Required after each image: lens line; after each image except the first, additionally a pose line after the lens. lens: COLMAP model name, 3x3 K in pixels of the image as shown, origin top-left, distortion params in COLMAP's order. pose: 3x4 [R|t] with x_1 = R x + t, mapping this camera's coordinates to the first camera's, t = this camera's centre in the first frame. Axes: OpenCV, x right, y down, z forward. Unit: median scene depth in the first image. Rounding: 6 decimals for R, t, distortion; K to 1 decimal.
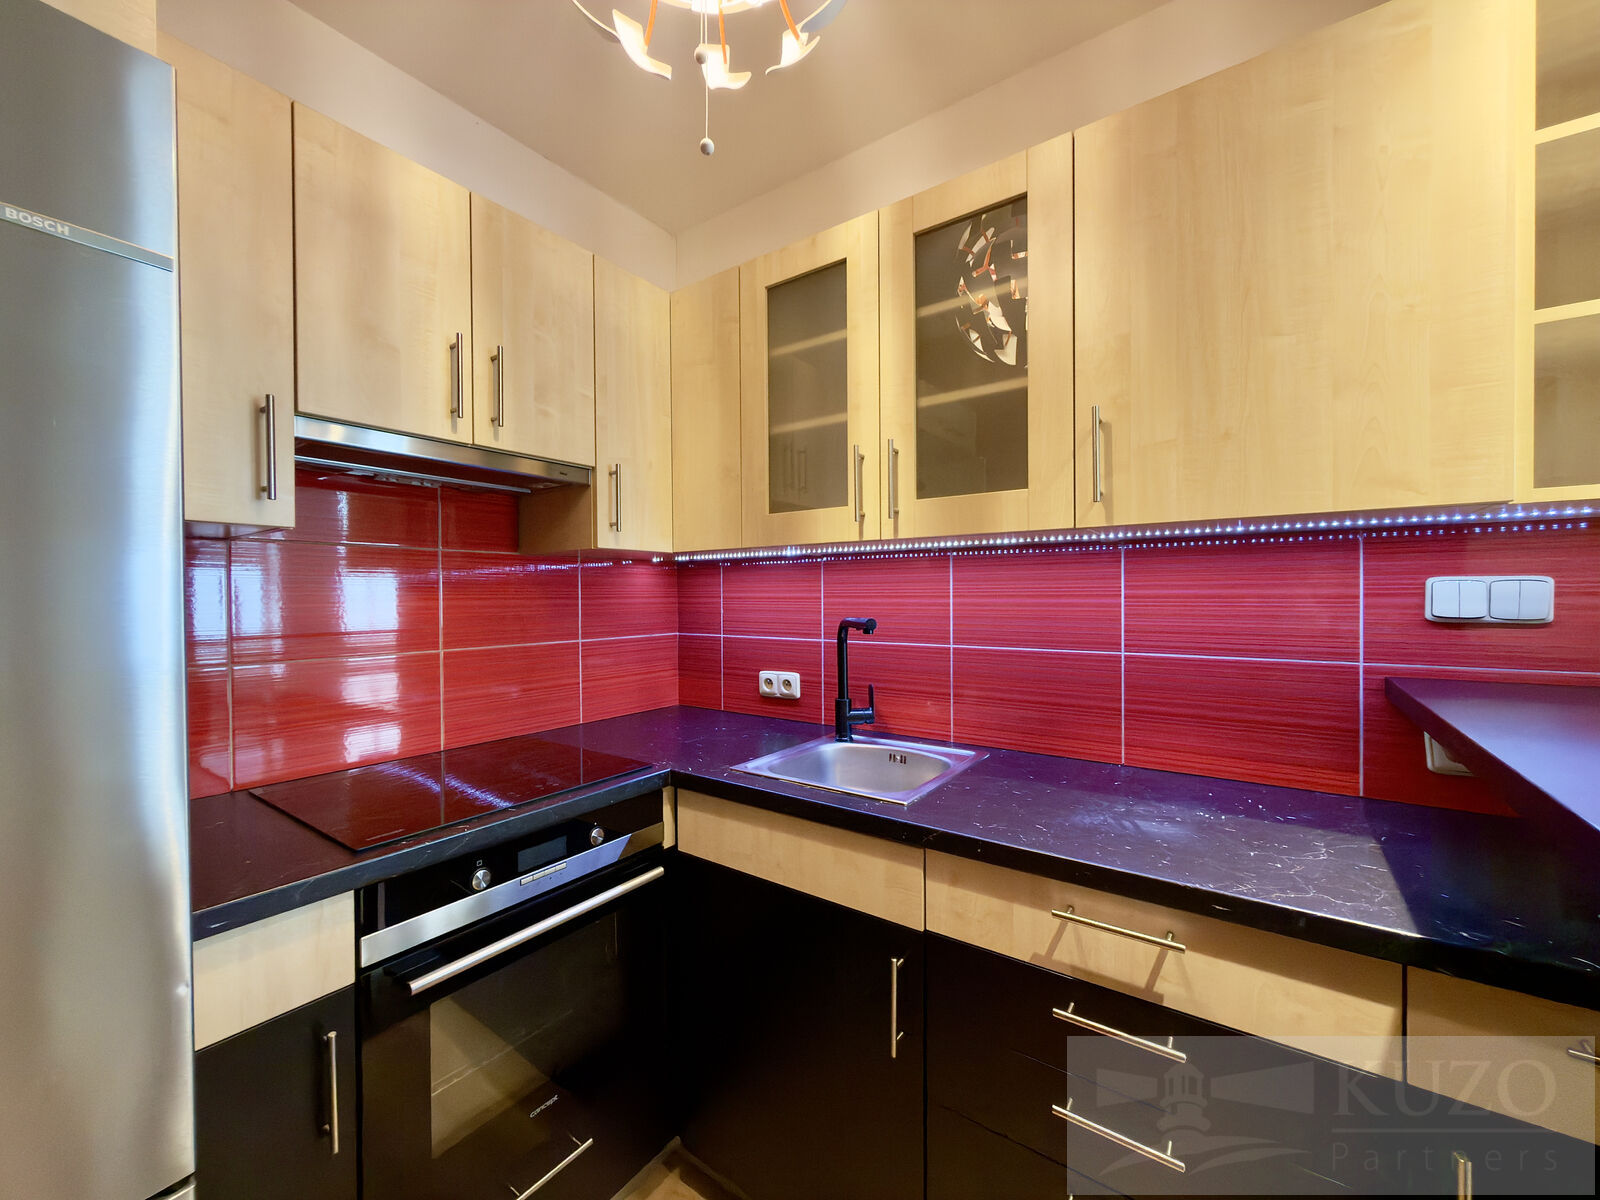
lens RADIAL K [[637.0, 0, 800.8], [0, 637.0, 601.5], [0, 0, 1]] dist [-0.001127, -0.000007]
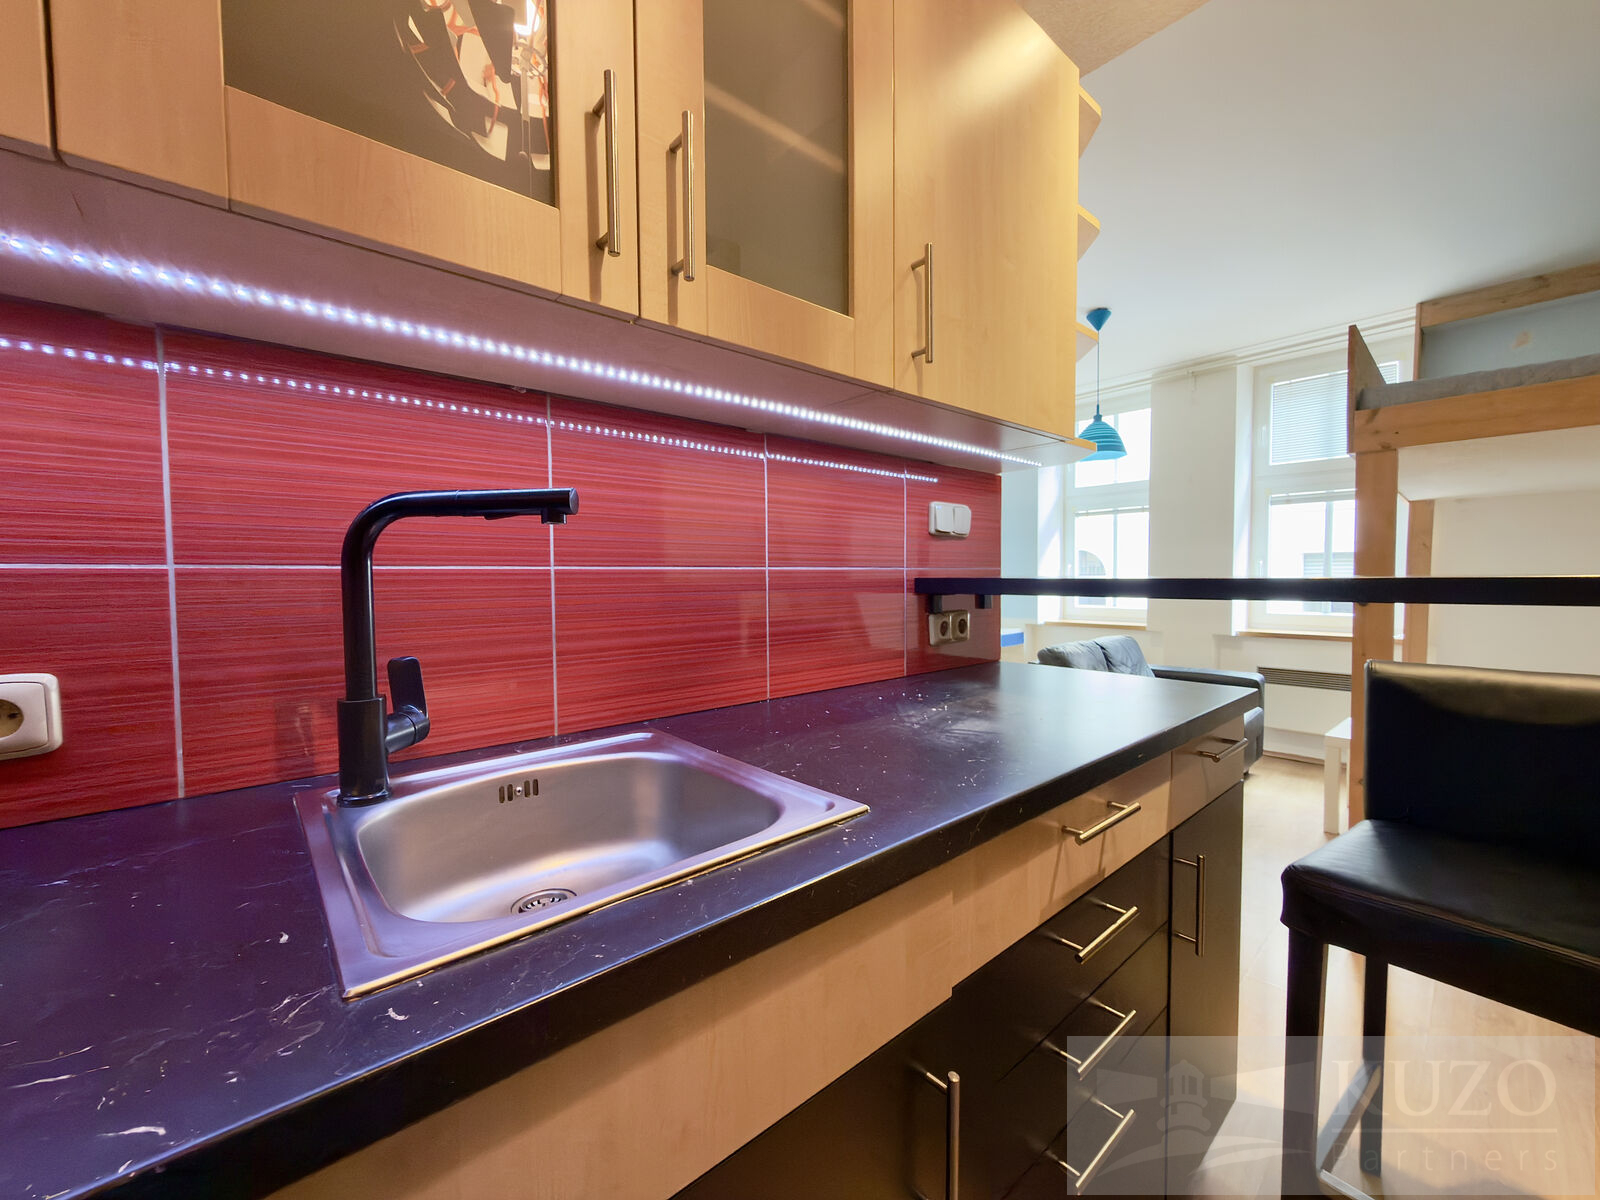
lens RADIAL K [[637.0, 0, 800.8], [0, 637.0, 601.5], [0, 0, 1]] dist [-0.001127, -0.000007]
pose [[0.229537, -0.034417, 0.972691, -0.315844], [0.017021, 0.999364, 0.031344, 0.101923], [-0.973151, 0.009362, 0.229977, 0.775321]]
